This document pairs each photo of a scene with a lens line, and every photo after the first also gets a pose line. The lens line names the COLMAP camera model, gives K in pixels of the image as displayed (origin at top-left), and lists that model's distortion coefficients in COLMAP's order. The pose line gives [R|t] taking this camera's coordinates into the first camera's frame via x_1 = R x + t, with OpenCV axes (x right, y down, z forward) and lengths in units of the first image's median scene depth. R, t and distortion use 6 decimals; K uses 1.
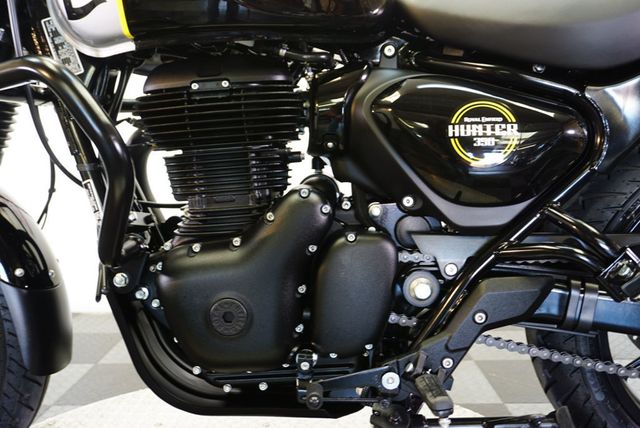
lens RADIAL K [[574.7, 0, 300.2], [0, 574.7, 203.8], [0, 0, 1]] dist [0.012007, 0.023213]
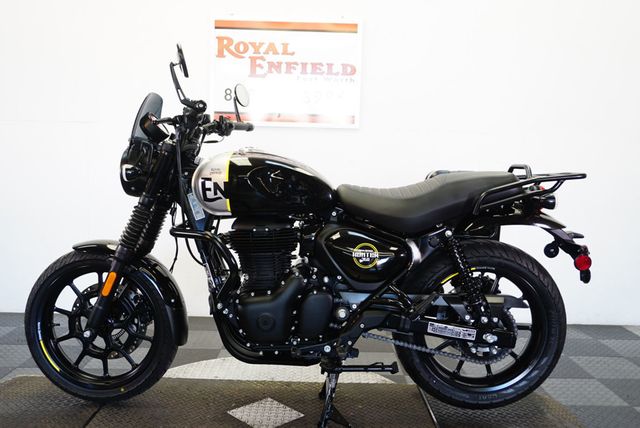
lens RADIAL K [[574.7, 0, 305.6], [0, 574.7, 217.5], [0, 0, 1]] dist [0.012007, 0.023213]
pose [[0.998561, 0.037283, 0.038535, -0.059071], [-0.037572, 0.999271, 0.006805, -0.274324], [-0.038253, -0.008244, 0.999234, -1.450252]]
